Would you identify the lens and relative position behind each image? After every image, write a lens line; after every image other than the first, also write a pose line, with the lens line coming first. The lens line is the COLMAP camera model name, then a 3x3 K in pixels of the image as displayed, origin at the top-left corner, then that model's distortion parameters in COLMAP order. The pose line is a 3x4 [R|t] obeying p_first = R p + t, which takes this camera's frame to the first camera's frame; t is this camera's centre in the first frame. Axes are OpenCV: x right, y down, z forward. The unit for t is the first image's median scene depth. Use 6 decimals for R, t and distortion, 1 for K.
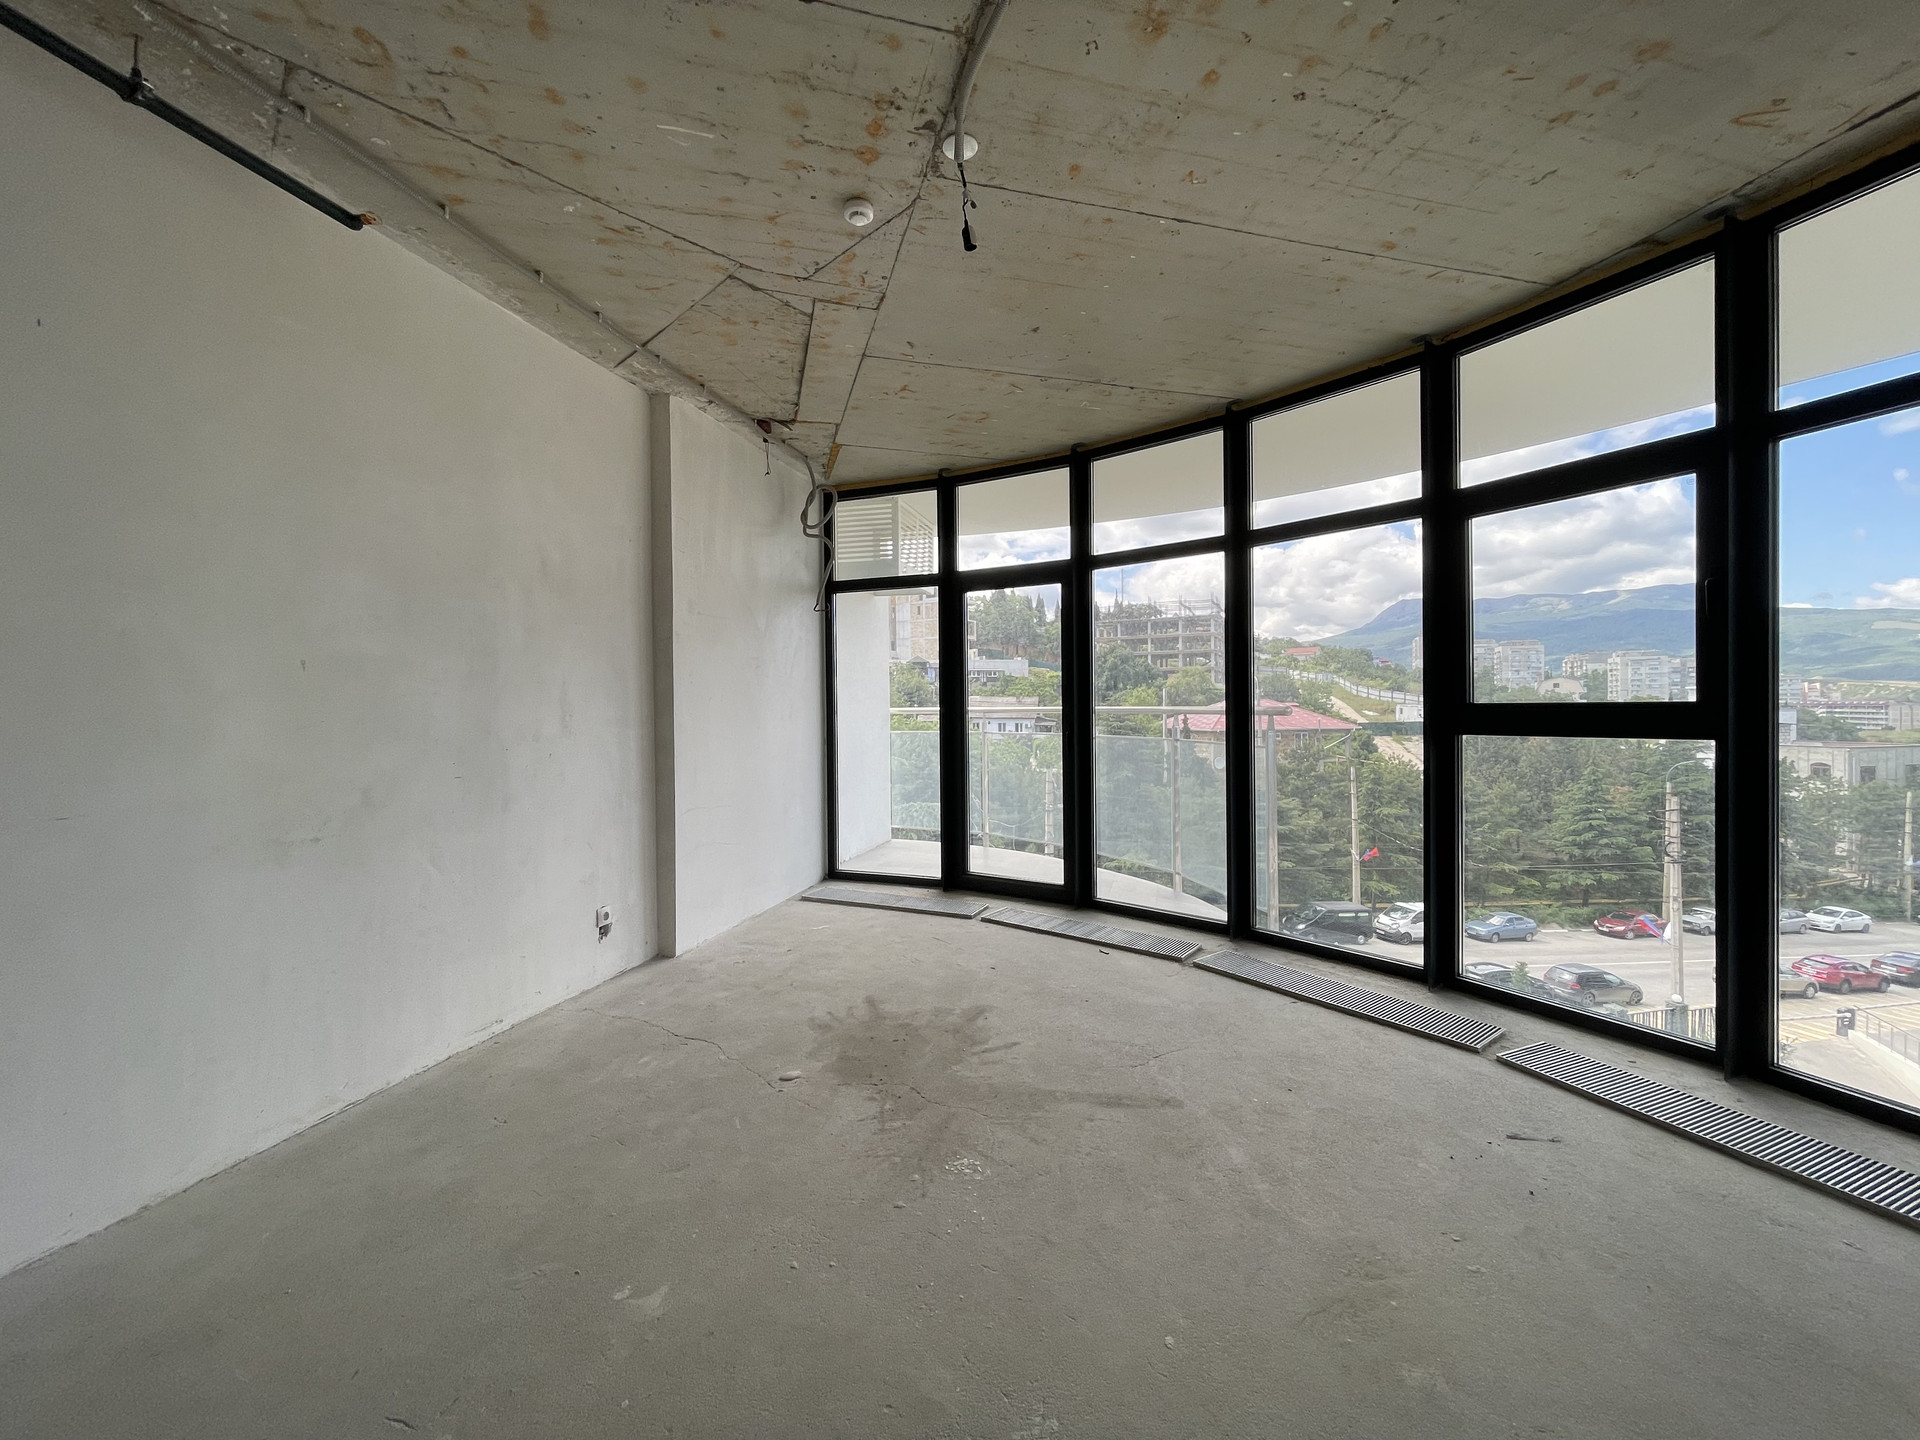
lens RADIAL K [[776.9, 0, 952.9], [0, 776.9, 715.5], [0, 0, 1]] dist [-0.003893, 0.000887]
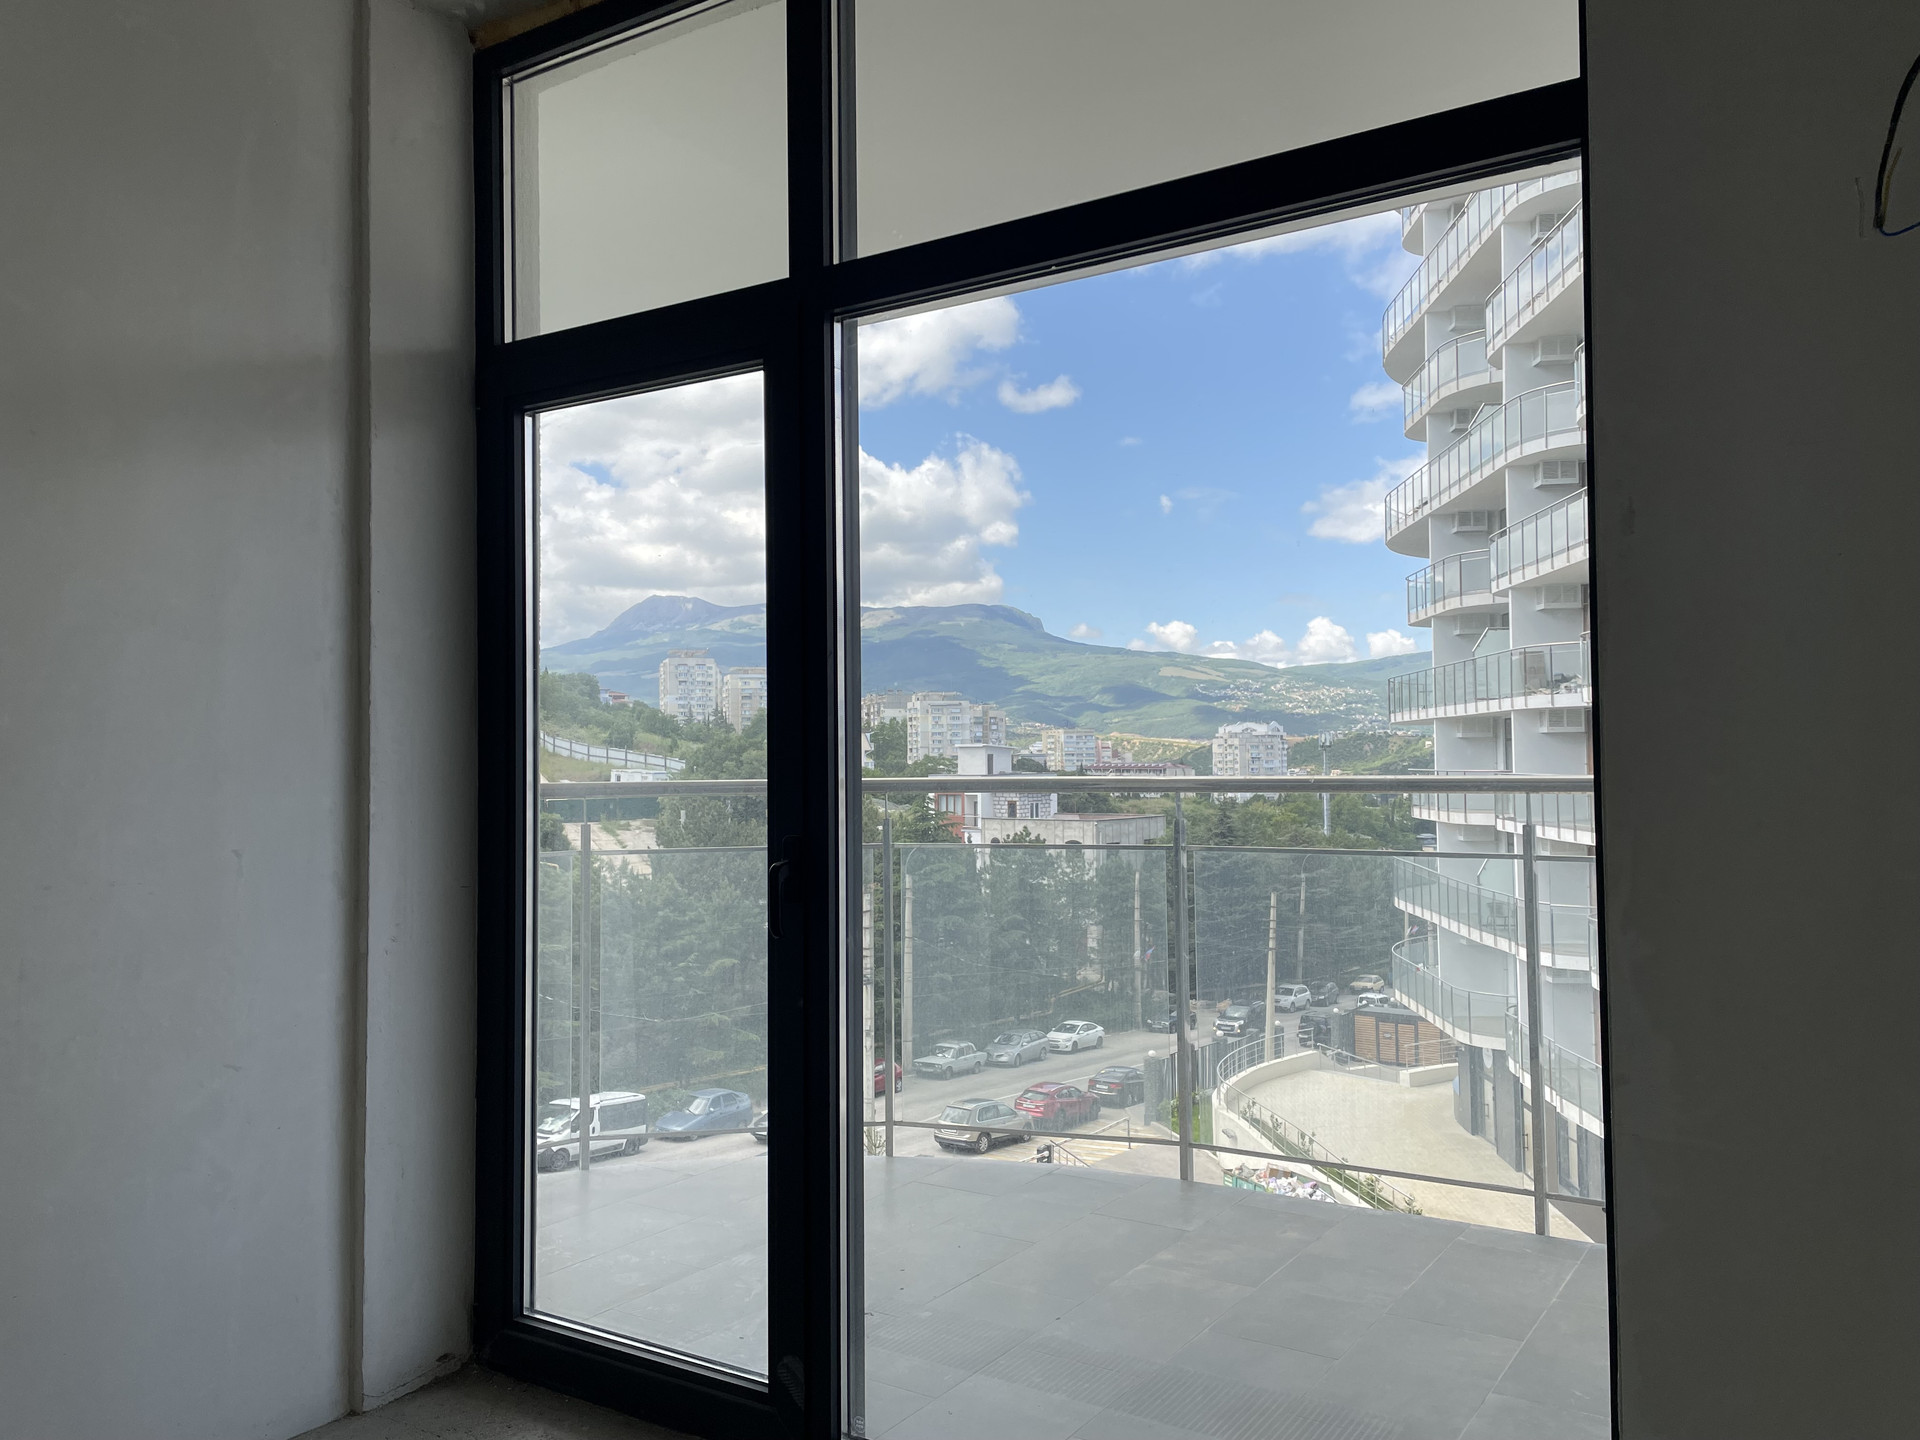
lens RADIAL K [[1447.2, 0, 962.3], [0, 1447.2, 727.7], [0, 0, 1]] dist [0.084712, -0.090769]
pose [[0.742551, 0.016787, 0.669579, 0.046181], [0.011714, 0.999208, -0.038041, -0.000341], [-0.669687, 0.036091, 0.741766, -0.061335]]
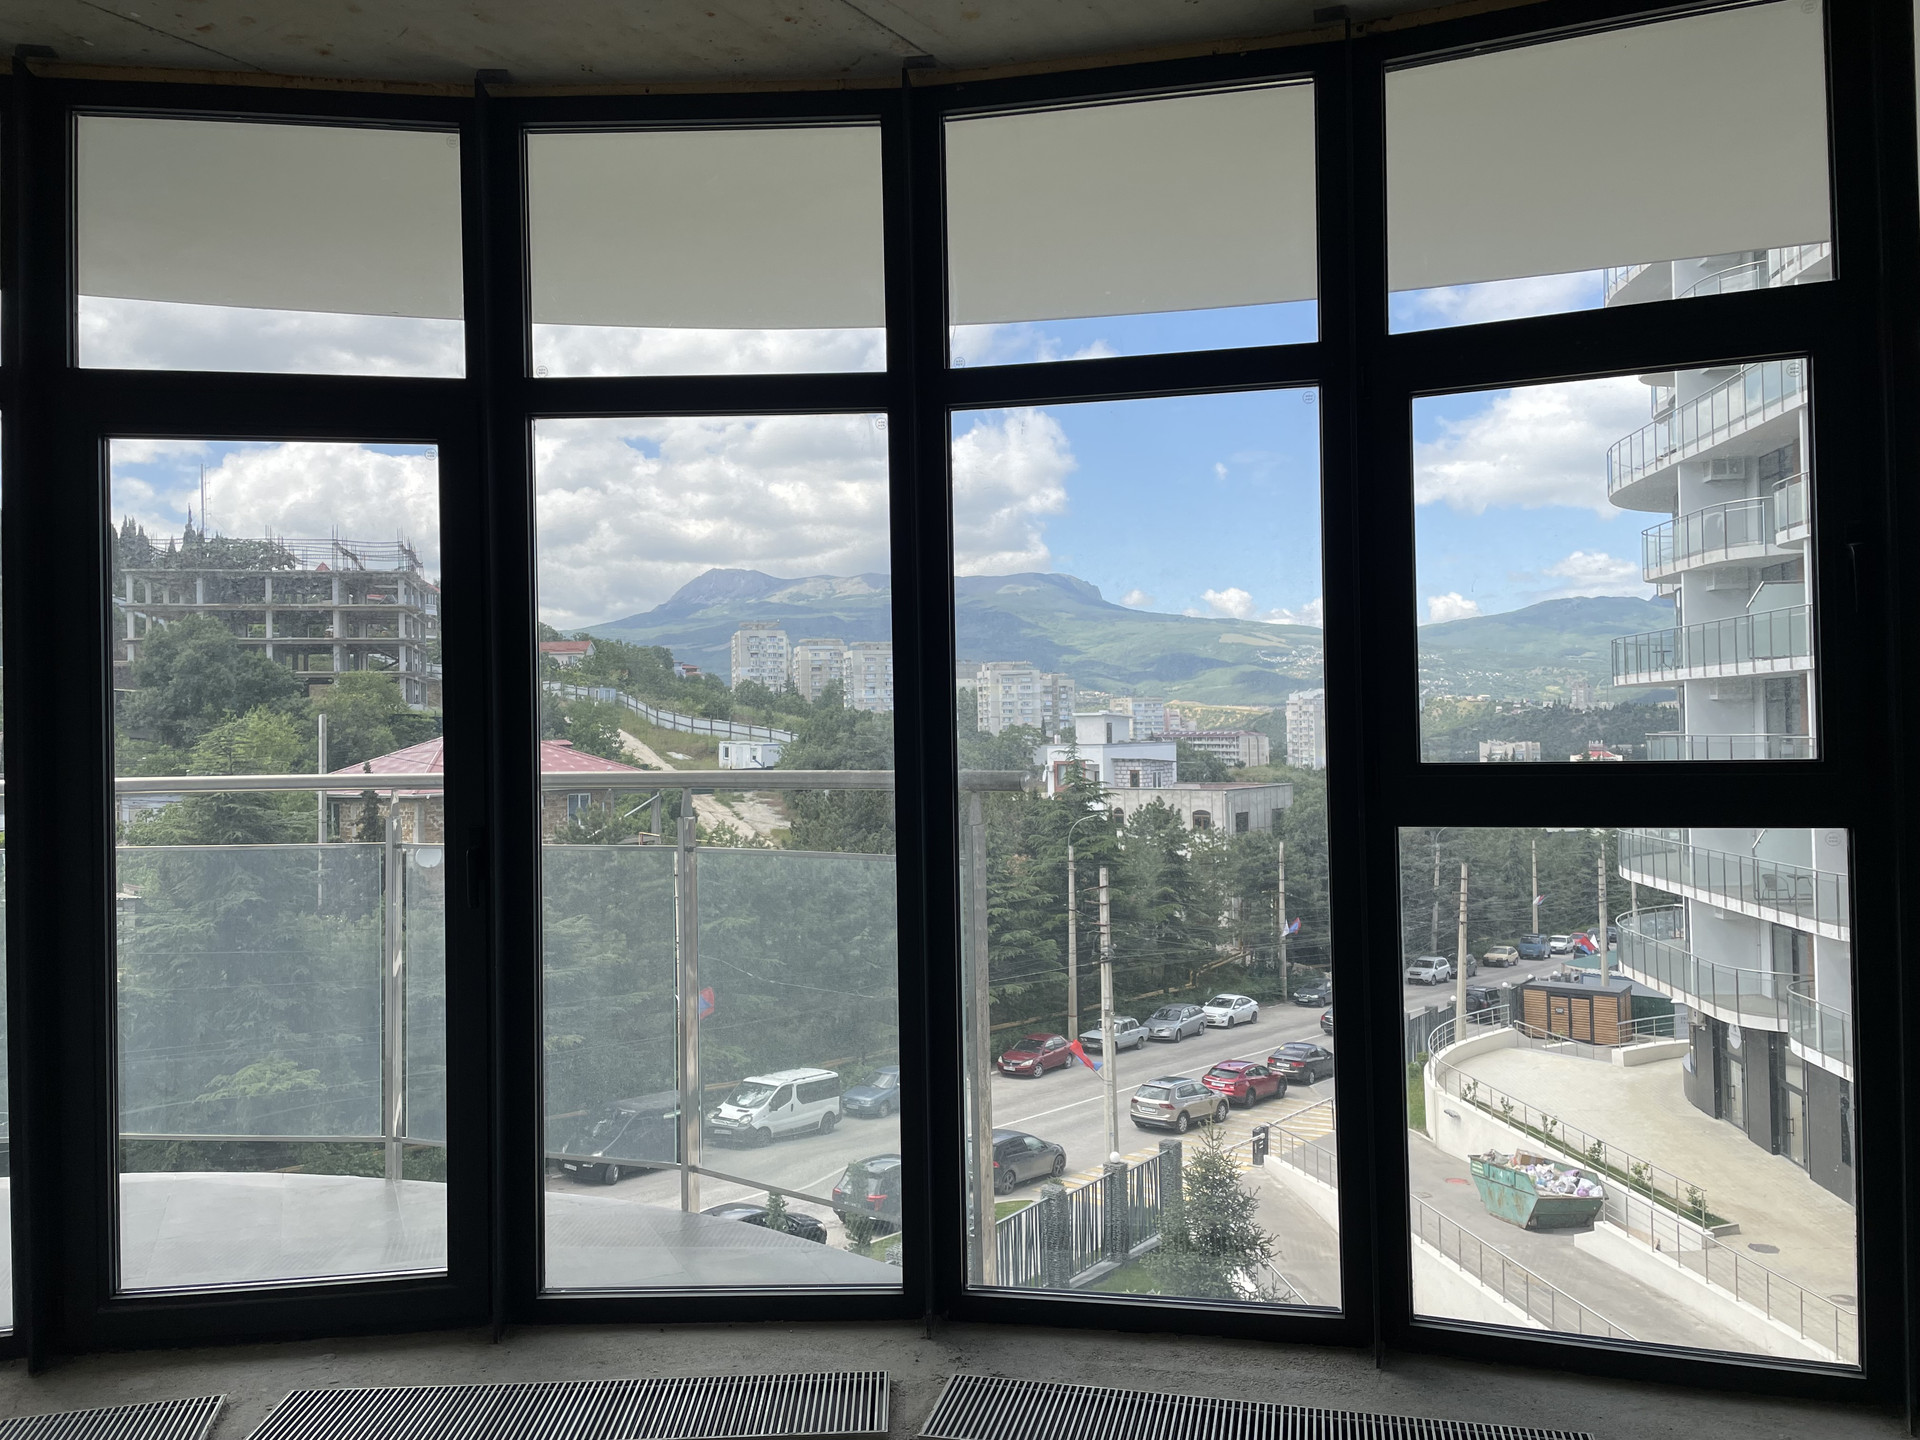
lens RADIAL K [[1447.2, 0, 958.9], [0, 1447.2, 716.4], [0, 0, 1]] dist [0.084712, -0.090769]
pose [[0.769791, 0.001458, 0.638295, -0.012908], [0.019378, 0.999483, -0.025653, -0.002131], [-0.638002, 0.032116, 0.769364, 0.035709]]
